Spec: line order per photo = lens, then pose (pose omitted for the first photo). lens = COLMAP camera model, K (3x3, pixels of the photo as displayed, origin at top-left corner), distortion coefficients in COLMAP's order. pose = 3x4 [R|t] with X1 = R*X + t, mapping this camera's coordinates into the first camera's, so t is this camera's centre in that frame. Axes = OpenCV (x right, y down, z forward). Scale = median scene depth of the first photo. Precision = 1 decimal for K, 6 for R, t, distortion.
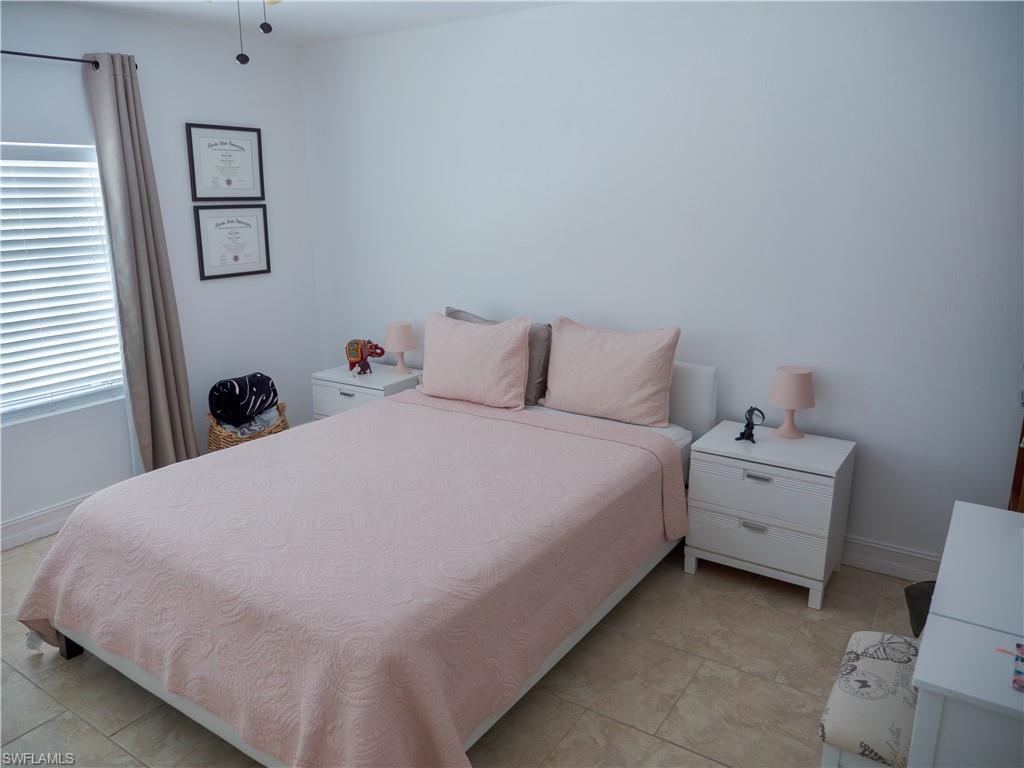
lens RADIAL K [[771.0, 0, 512.0], [0, 771.0, 384.0], [0, 0, 1]] dist [-0.013194, -0.000569]
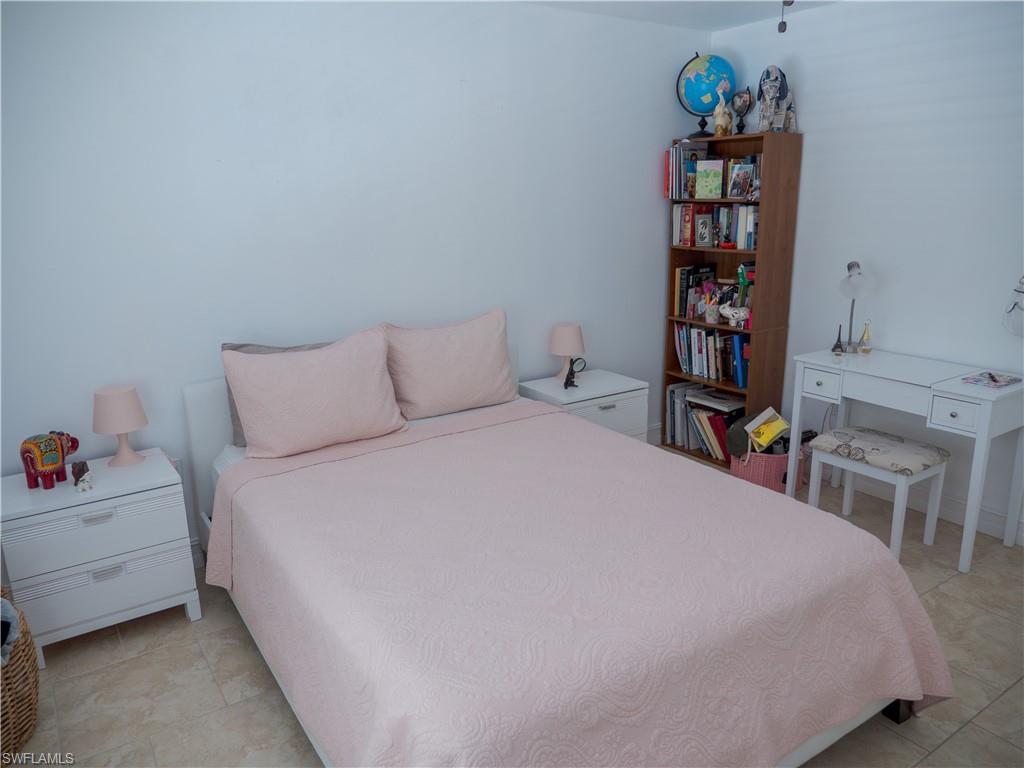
lens RADIAL K [[787.6, 0, 512.0], [0, 787.6, 384.0], [0, 0, 1]] dist [-0.014747, -0.002516]
pose [[0.349742, -0.227988, 0.908681, -0.794312], [0.236119, 0.960077, 0.150003, -0.129765], [-0.906603, 0.162094, 0.389612, 0.536220]]
